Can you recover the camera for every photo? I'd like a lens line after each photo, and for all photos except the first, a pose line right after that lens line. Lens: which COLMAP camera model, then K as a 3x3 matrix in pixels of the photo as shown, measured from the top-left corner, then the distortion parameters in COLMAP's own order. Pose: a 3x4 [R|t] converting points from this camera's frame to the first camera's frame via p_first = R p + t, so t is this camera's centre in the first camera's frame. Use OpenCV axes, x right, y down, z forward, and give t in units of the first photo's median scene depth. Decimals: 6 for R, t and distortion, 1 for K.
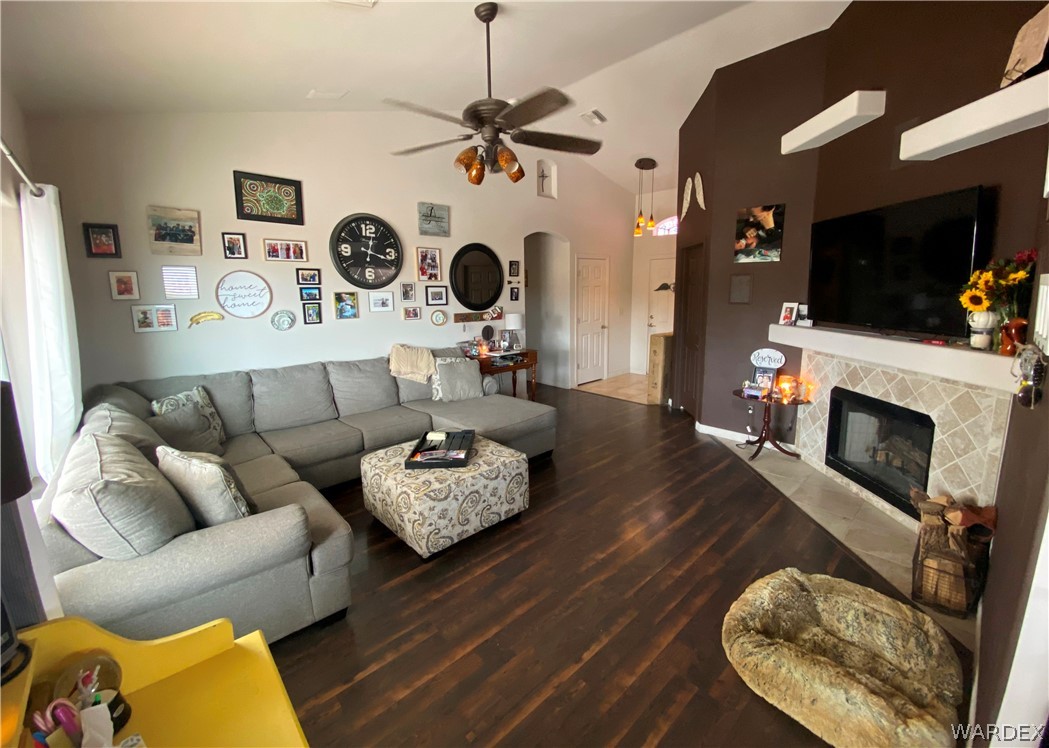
lens RADIAL K [[419.6, 0, 524.4], [0, 419.6, 349.1], [0, 0, 1]] dist [-0.000796, -0.000134]
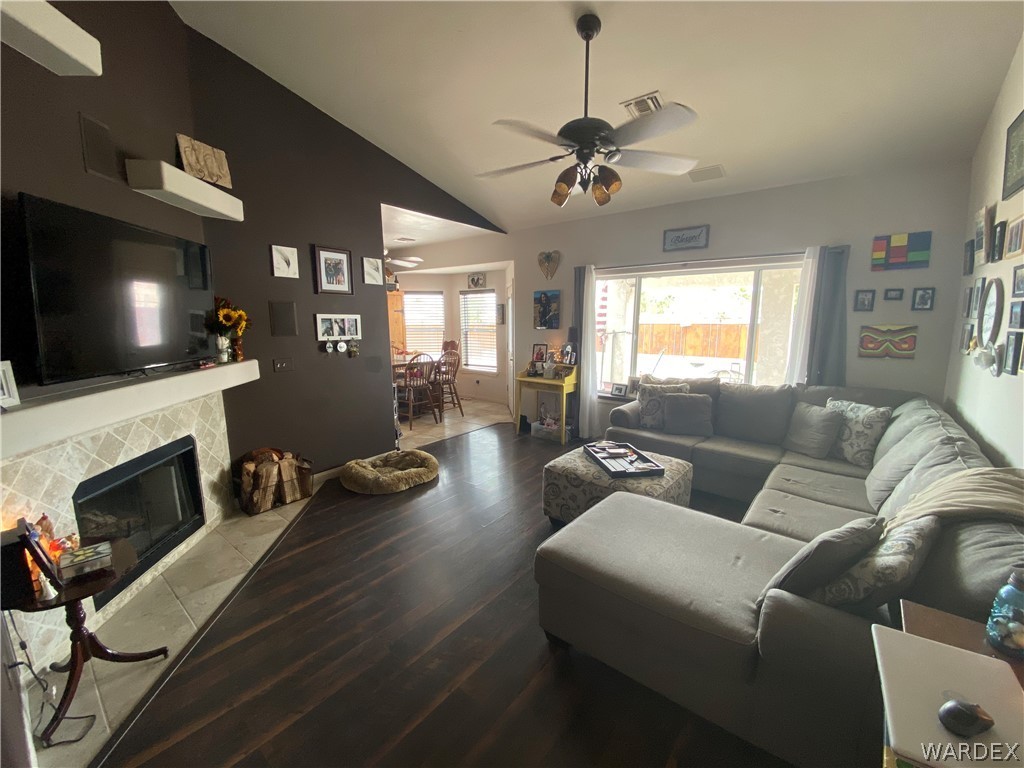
lens RADIAL K [[414.5, 0, 512.0], [0, 414.5, 384.0], [0, 0, 1]] dist [0.036478, -0.029806]
pose [[-0.986471, 0.043475, -0.158065, 0.177779], [-0.003357, 0.958636, 0.284615, -0.187753], [0.163900, 0.281295, -0.945521, 1.375028]]
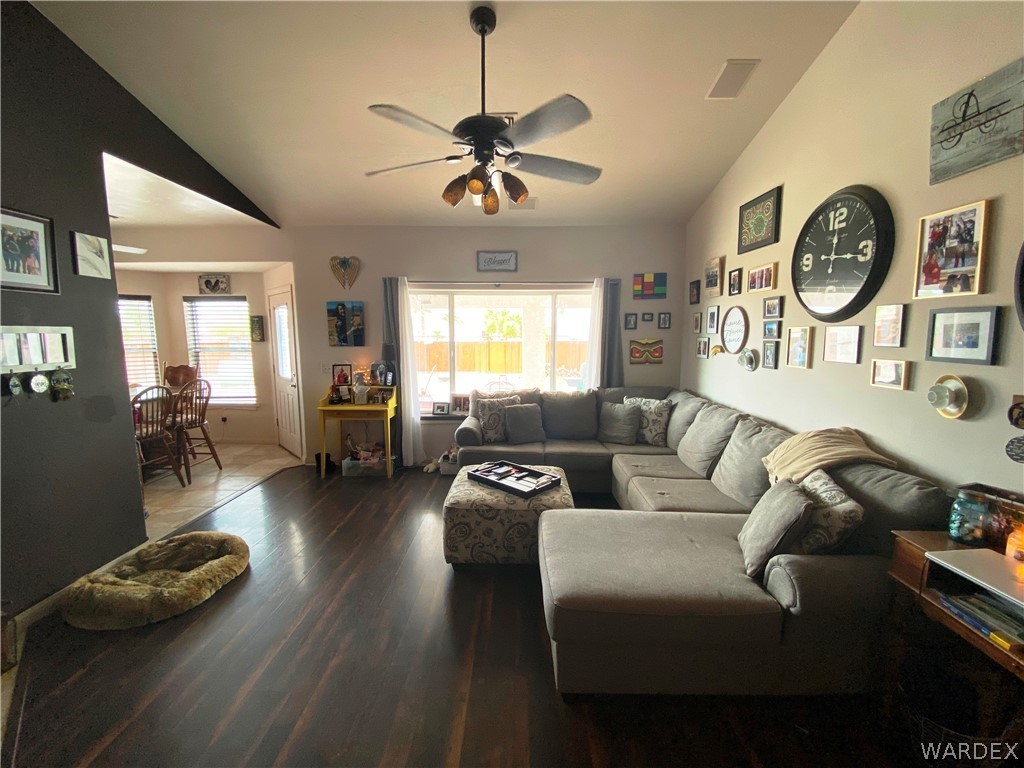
lens RADIAL K [[414.5, 0, 512.0], [0, 414.5, 384.0], [0, 0, 1]] dist [0.036478, -0.029806]
pose [[-0.681656, 0.102045, -0.724522, 0.390043], [-0.082612, 0.973160, 0.214789, -0.158835], [0.726994, 0.206266, -0.654930, 1.166110]]
